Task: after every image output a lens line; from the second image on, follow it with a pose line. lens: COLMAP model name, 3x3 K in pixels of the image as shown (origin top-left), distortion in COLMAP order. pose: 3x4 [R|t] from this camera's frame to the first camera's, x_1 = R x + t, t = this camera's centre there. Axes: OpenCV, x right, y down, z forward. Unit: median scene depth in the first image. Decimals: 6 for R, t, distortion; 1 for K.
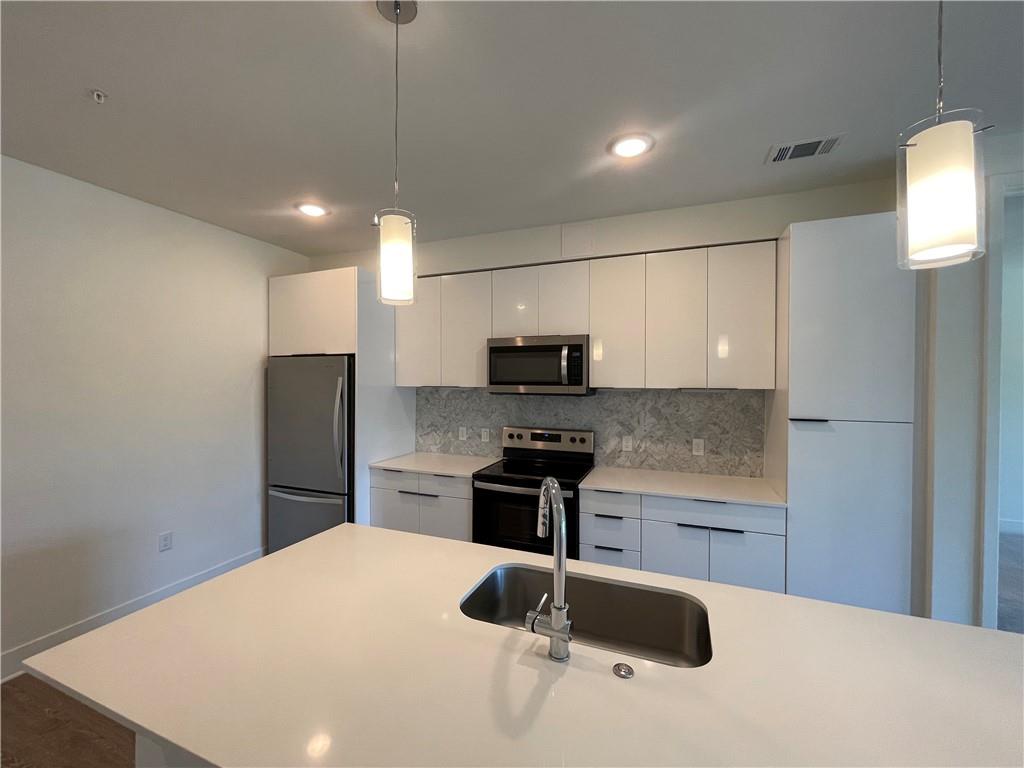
lens RADIAL K [[418.9, 0, 512.0], [0, 418.9, 384.0], [0, 0, 1]] dist [-0.001517, -0.000338]
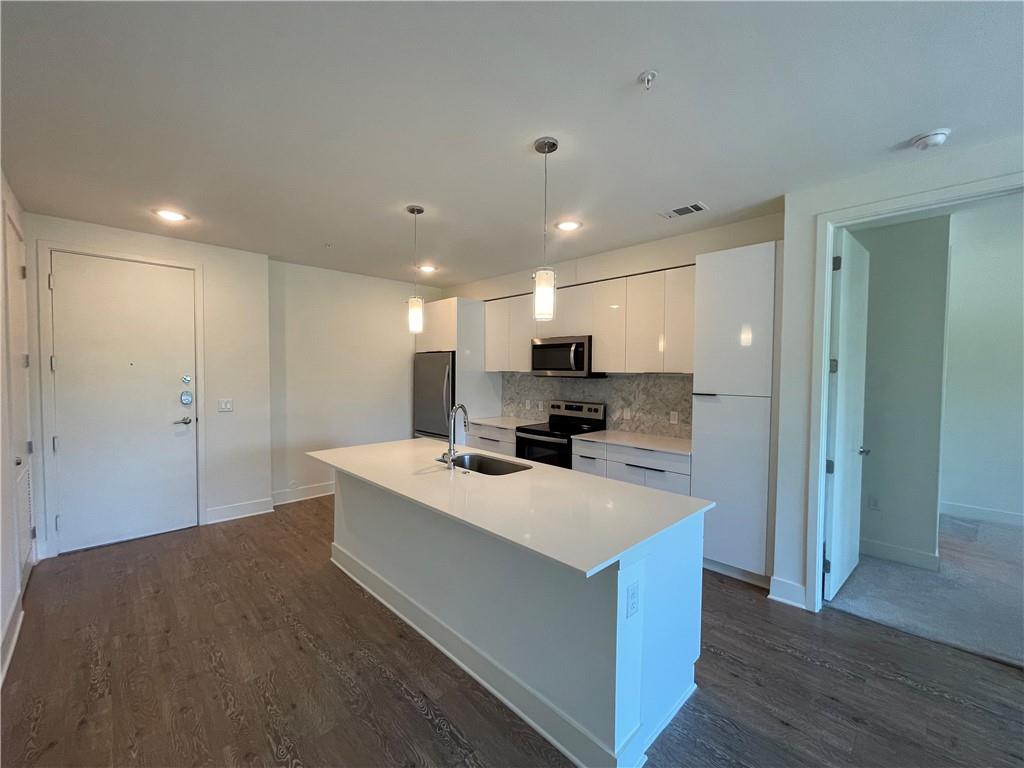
lens RADIAL K [[418.9, 0, 512.0], [0, 418.9, 384.0], [0, 0, 1]] dist [-0.001517, -0.000338]
pose [[0.913122, 0.017603, -0.407306, 0.488205], [-0.009526, 0.999716, 0.021851, 0.019040], [0.407575, -0.016073, 0.913030, -0.396965]]
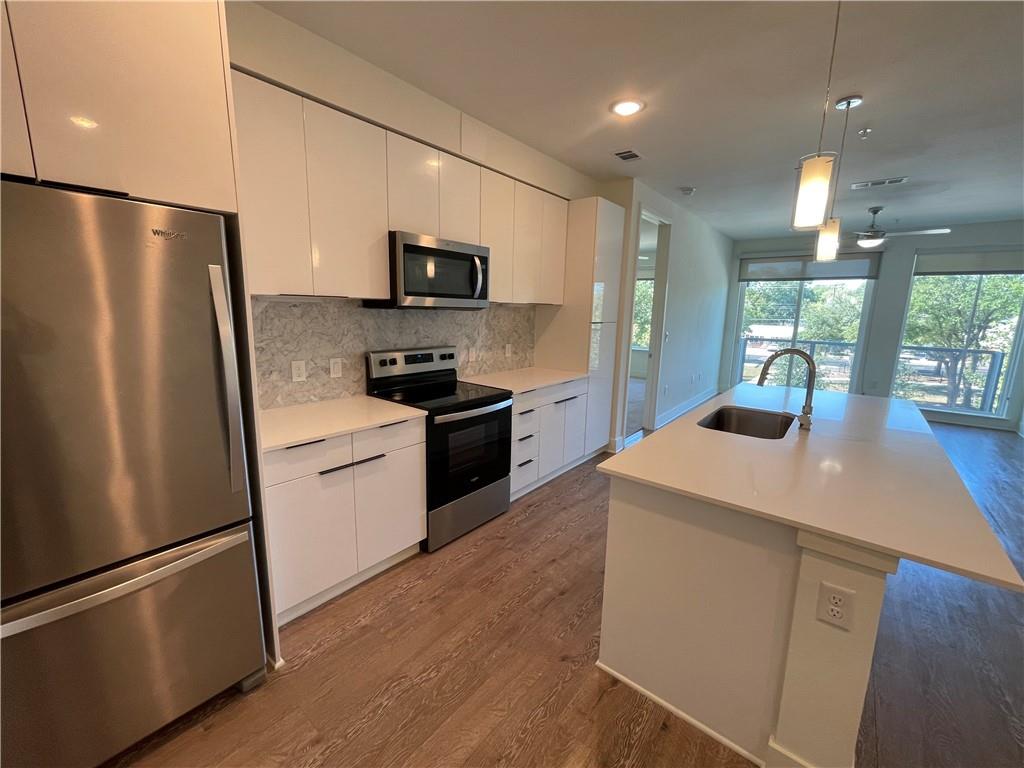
lens RADIAL K [[418.9, 0, 512.0], [0, 418.9, 384.0], [0, 0, 1]] dist [-0.001517, -0.000338]
pose [[0.298976, -0.166820, 0.939566, -0.731951], [-0.010551, 0.983963, 0.178060, 0.022371], [-0.954202, -0.063149, 0.292422, 0.578210]]
